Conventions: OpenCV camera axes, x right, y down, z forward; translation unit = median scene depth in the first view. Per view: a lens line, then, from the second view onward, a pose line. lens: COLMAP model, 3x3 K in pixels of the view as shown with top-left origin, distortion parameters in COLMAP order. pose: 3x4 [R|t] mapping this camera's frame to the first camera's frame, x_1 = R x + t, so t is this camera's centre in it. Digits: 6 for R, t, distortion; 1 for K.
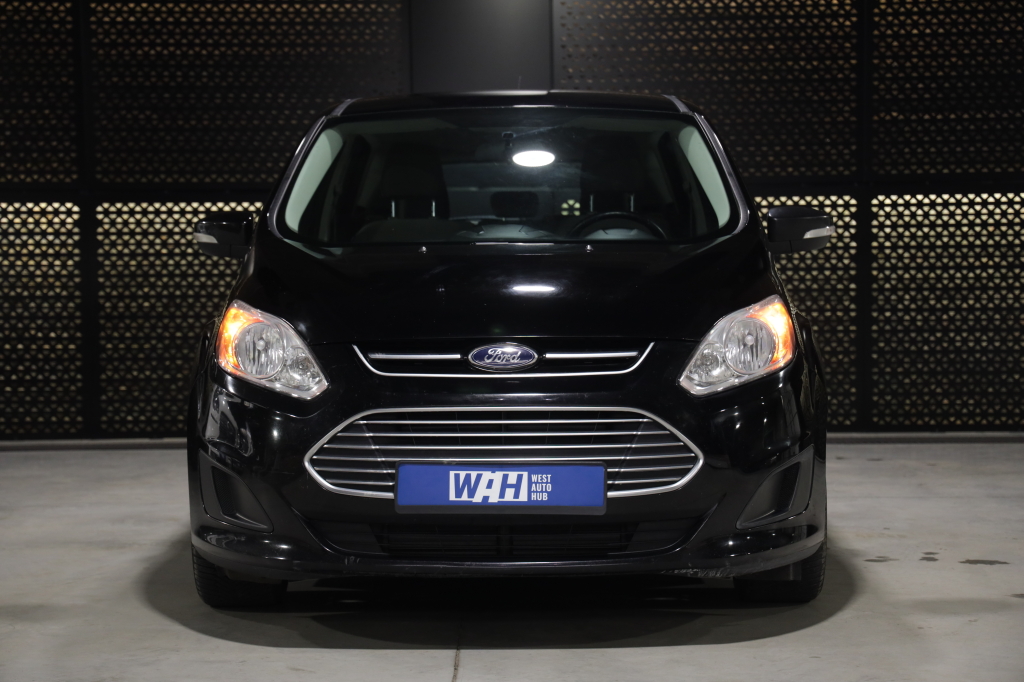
lens RADIAL K [[2400.9, 0, 517.0], [0, 2400.9, 342.4], [0, 0, 1]] dist [0.565909, -0.237389]
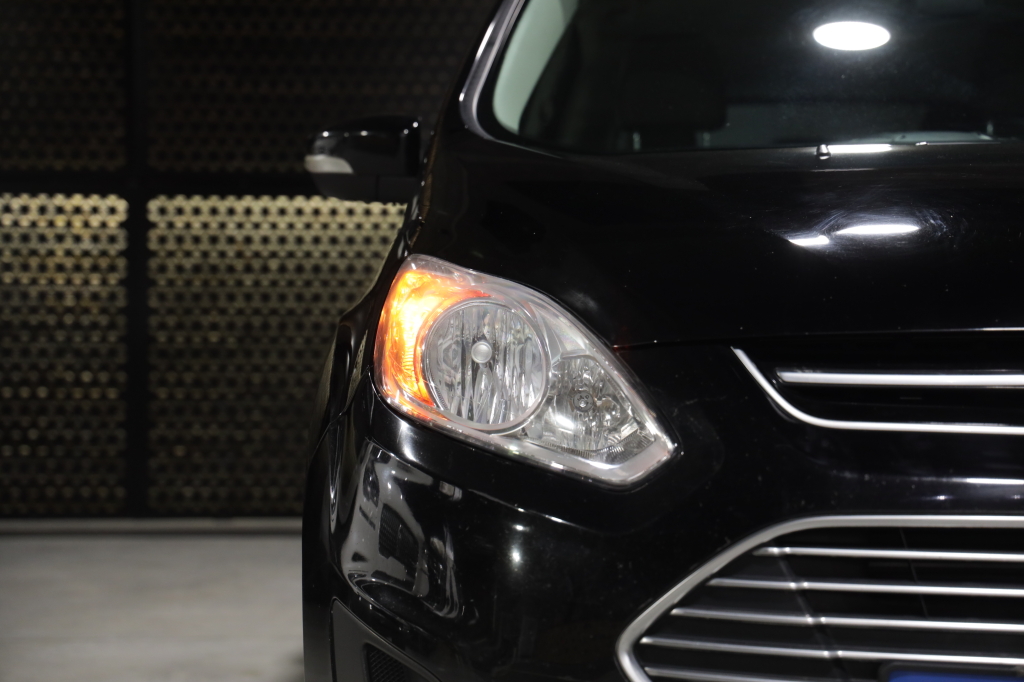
lens RADIAL K [[2400.9, 0, 517.0], [0, 2400.9, 342.4], [0, 0, 1]] dist [0.565909, -0.237389]
pose [[0.999561, 0.013532, -0.026357, -0.041764], [-0.014274, 0.999501, -0.028182, 0.005425], [0.025962, 0.028546, 0.999255, 0.273049]]
